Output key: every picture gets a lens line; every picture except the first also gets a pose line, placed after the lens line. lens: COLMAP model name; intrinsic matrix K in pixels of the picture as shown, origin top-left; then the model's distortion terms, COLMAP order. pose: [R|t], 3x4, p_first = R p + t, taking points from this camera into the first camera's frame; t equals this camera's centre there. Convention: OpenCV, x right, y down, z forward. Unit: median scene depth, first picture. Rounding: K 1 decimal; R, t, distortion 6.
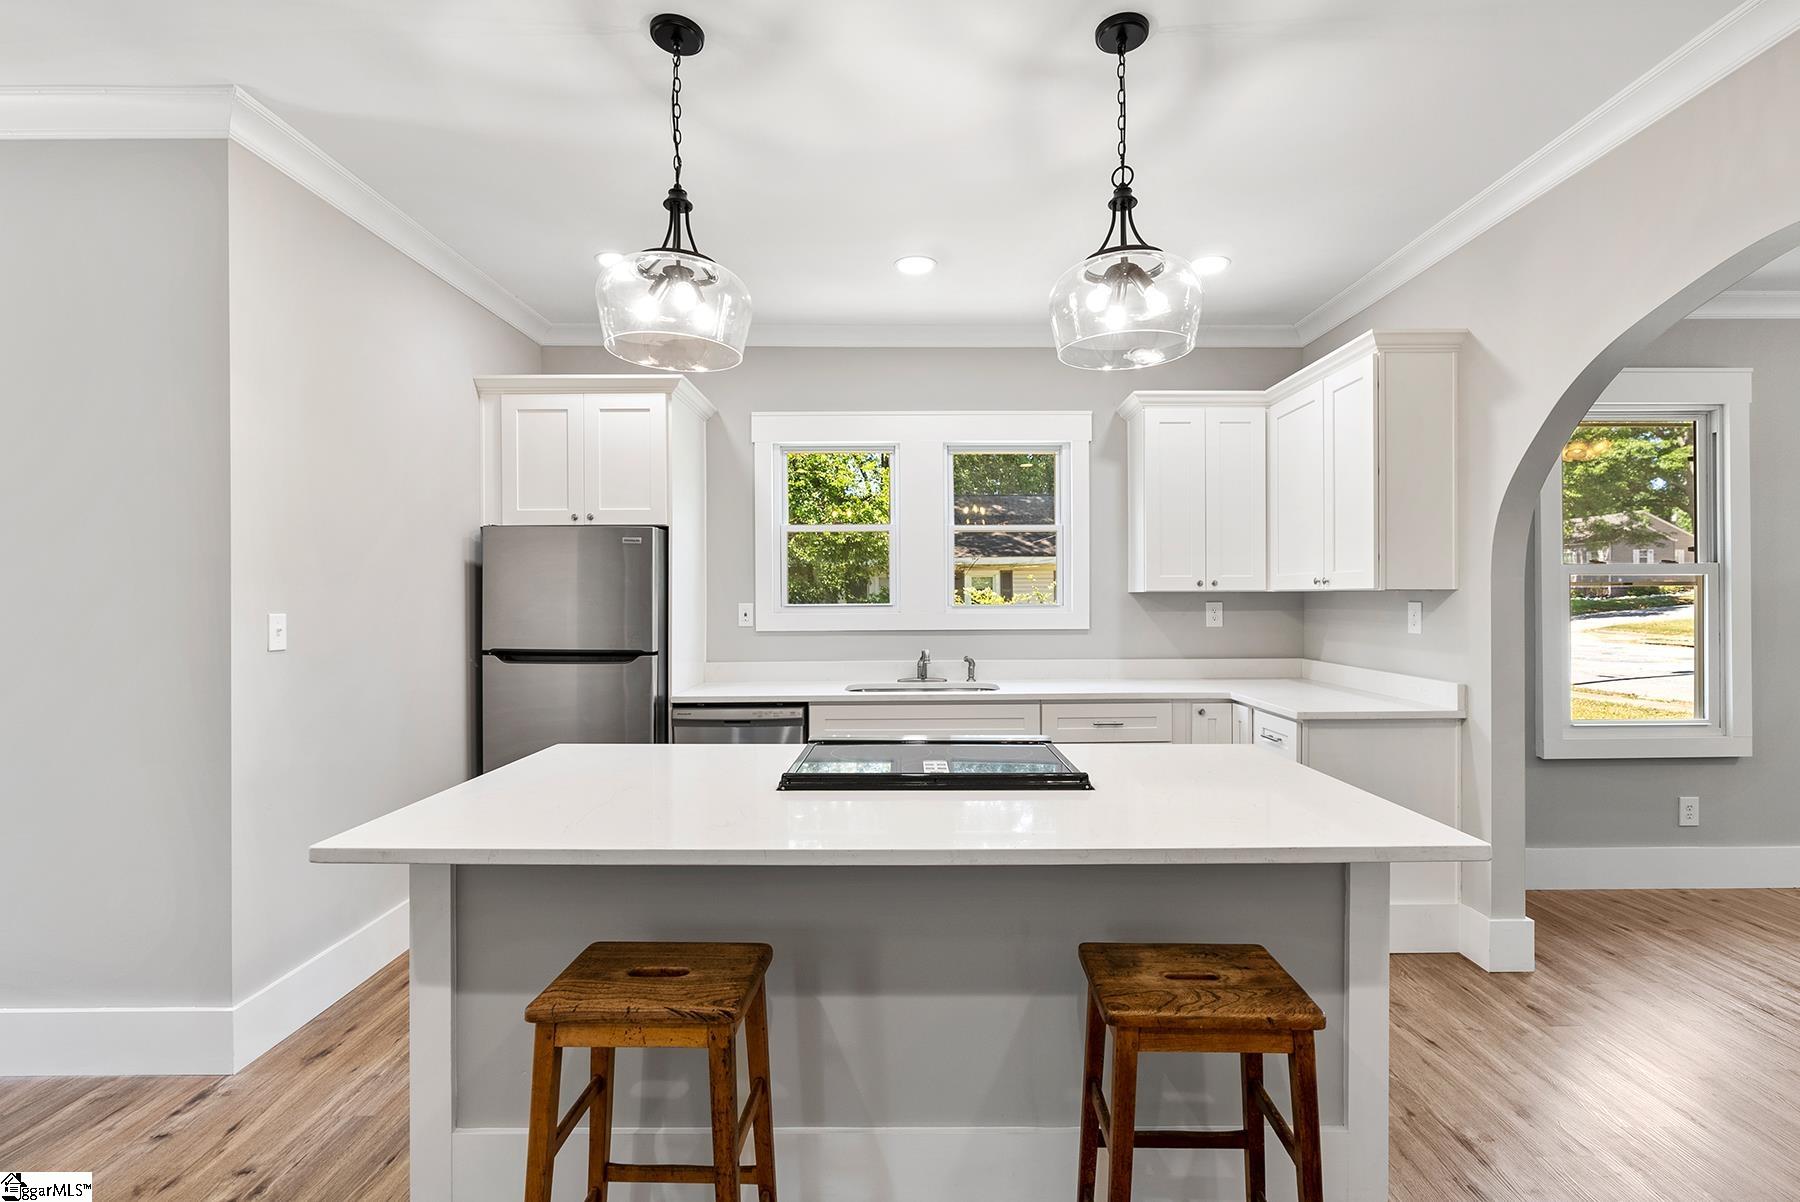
lens RADIAL K [[822.9, 0, 920.3], [0, 822.9, 599.8], [0, 0, 1]] dist [-0.012989, 0.005078]
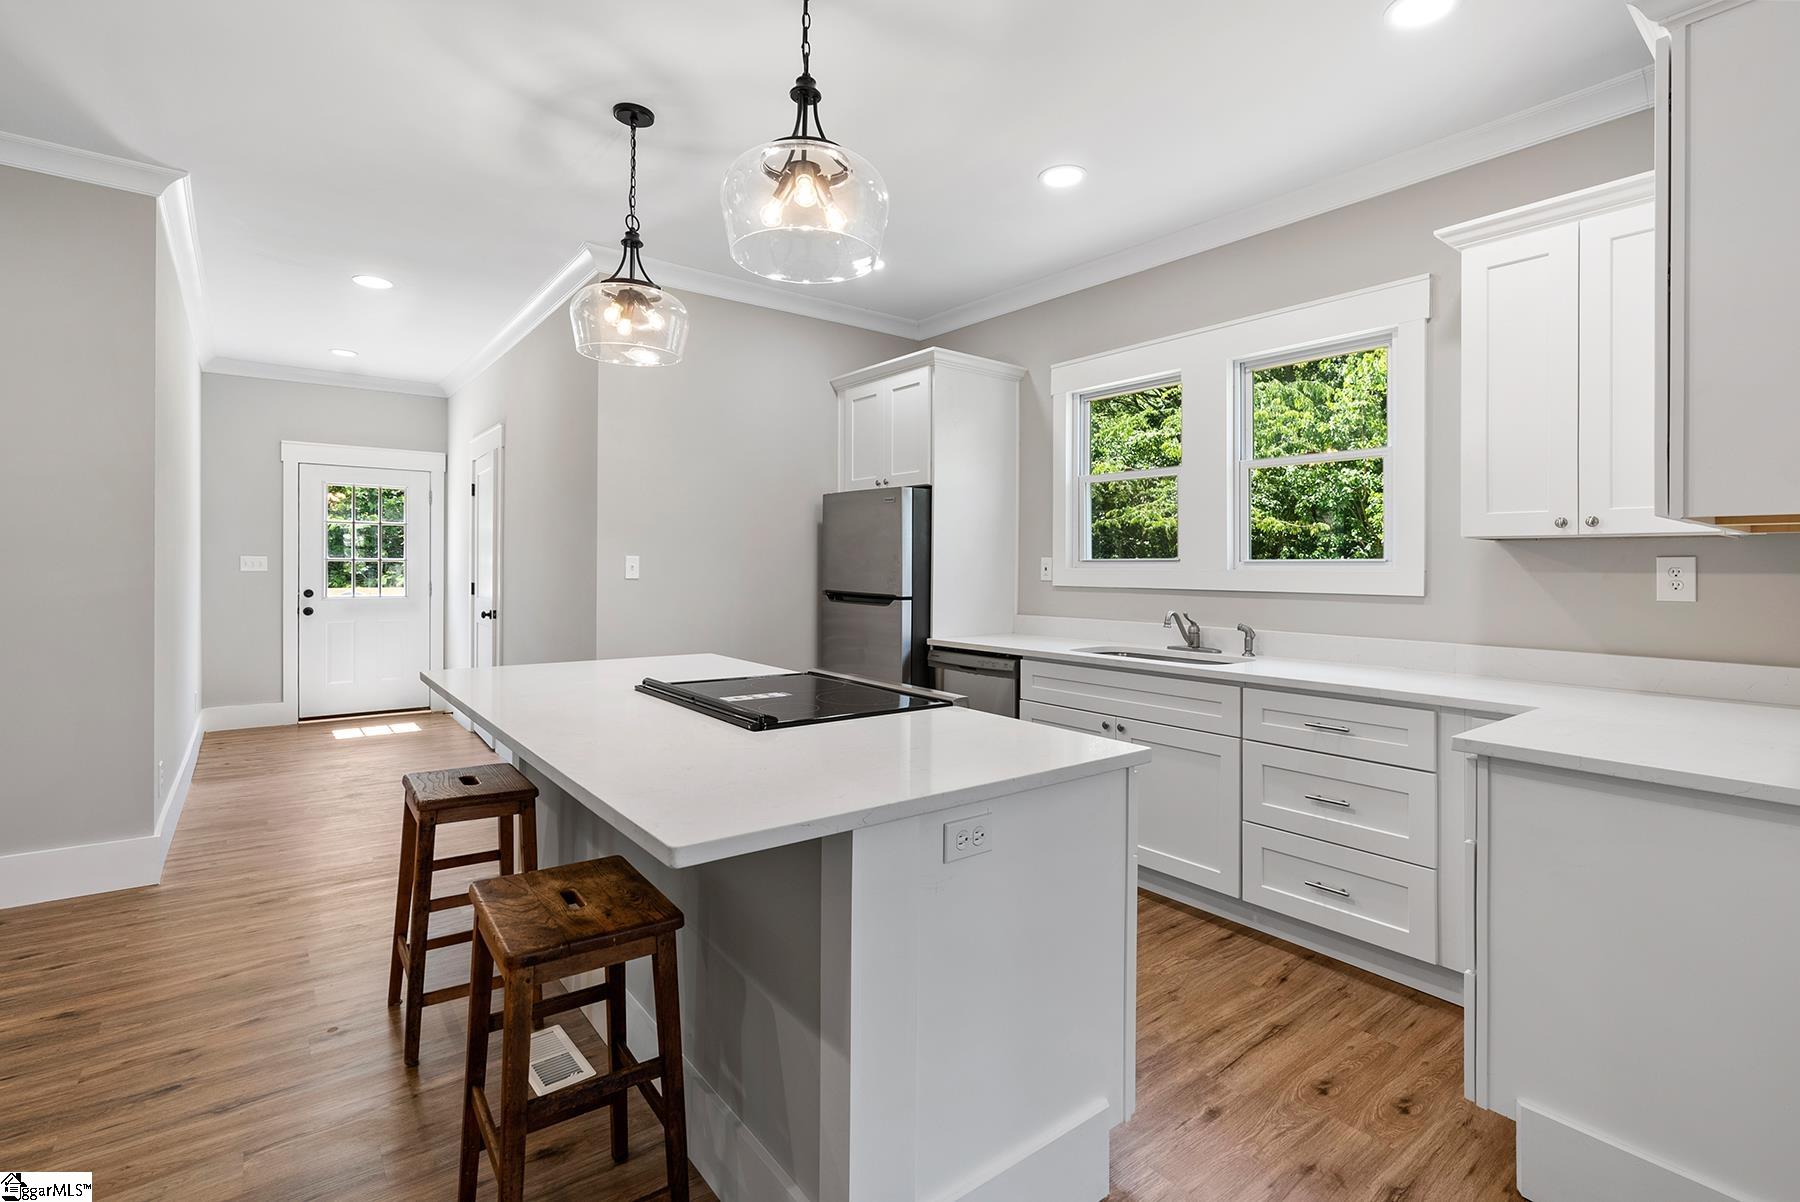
lens RADIAL K [[822.9, 0, 902.5], [0, 822.9, 574.9], [0, 0, 1]] dist [-0.012989, 0.005078]
pose [[0.614745, 0.017845, -0.788524, 0.552764], [-0.013242, 0.999837, 0.012304, 0.018127], [0.788615, 0.002878, 0.614881, 0.288484]]
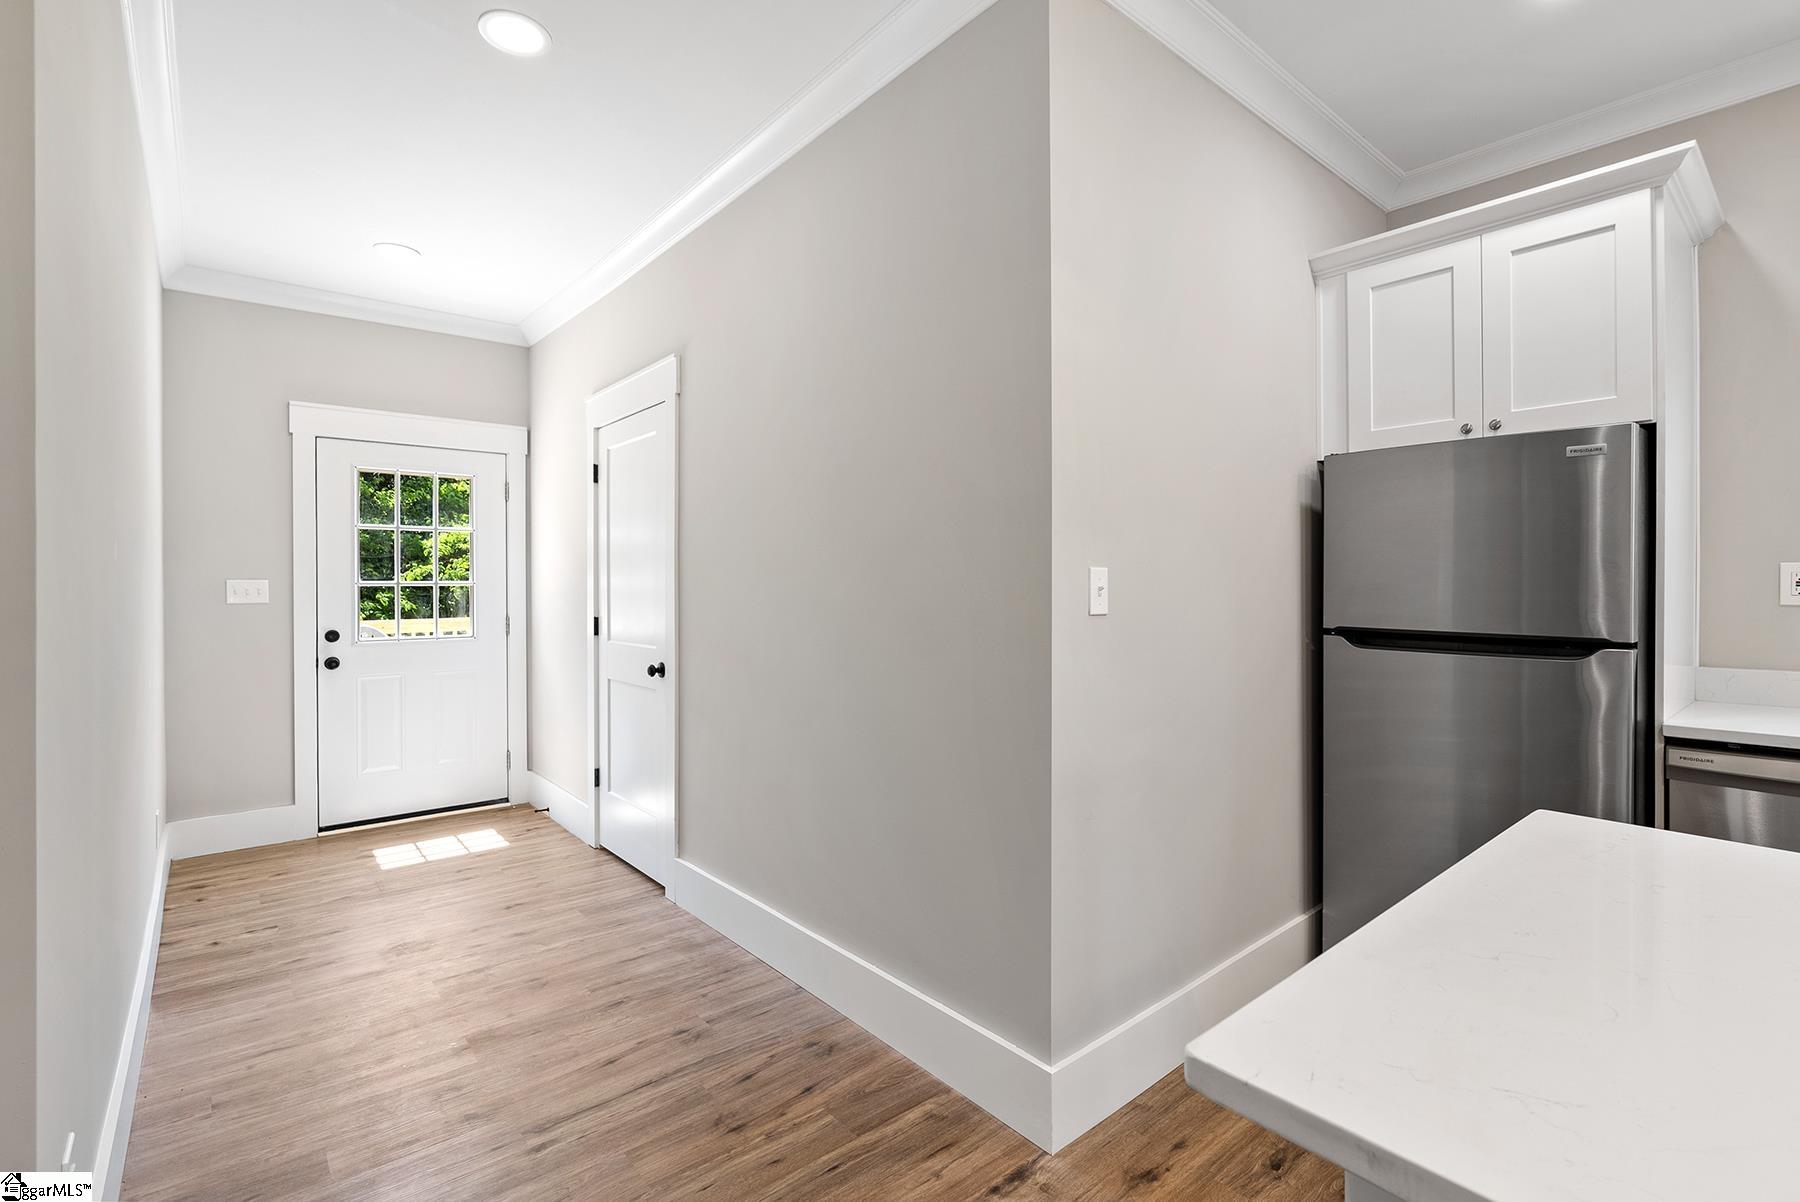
lens RADIAL K [[822.9, 0, 911.3], [0, 822.9, 583.7], [0, 0, 1]] dist [-0.012989, 0.005078]
pose [[0.642702, 0.001423, -0.766115, -0.206882], [-0.000694, 0.999999, 0.001275, 0.021247], [0.766116, -0.000288, 0.642702, 0.248127]]
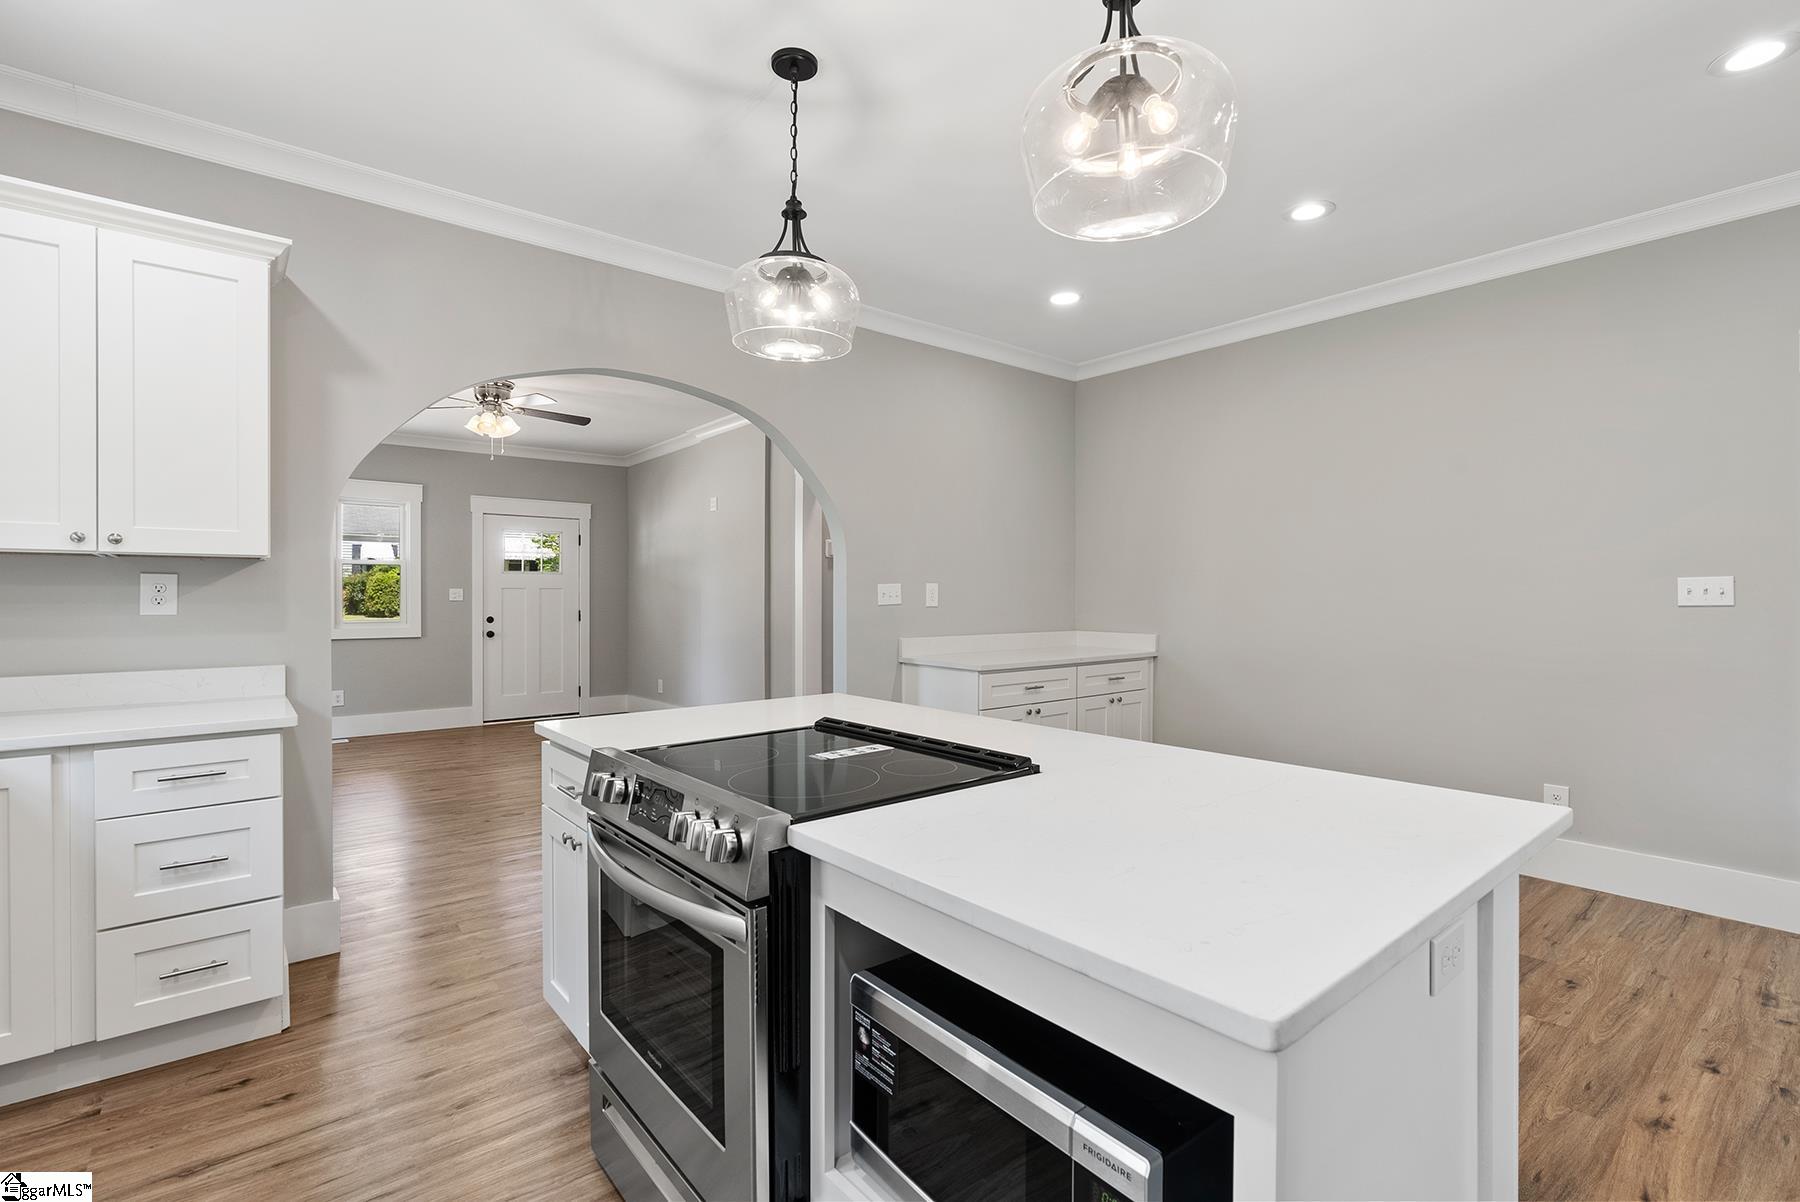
lens RADIAL K [[822.9, 0, 916.8], [0, 822.9, 595.8], [0, 0, 1]] dist [-0.012989, 0.005078]
pose [[-0.642031, 0.001484, 0.766677, -0.398726], [0.003859, 0.999992, 0.001295, 0.023147], [-0.766669, 0.003790, -0.642031, 0.866137]]
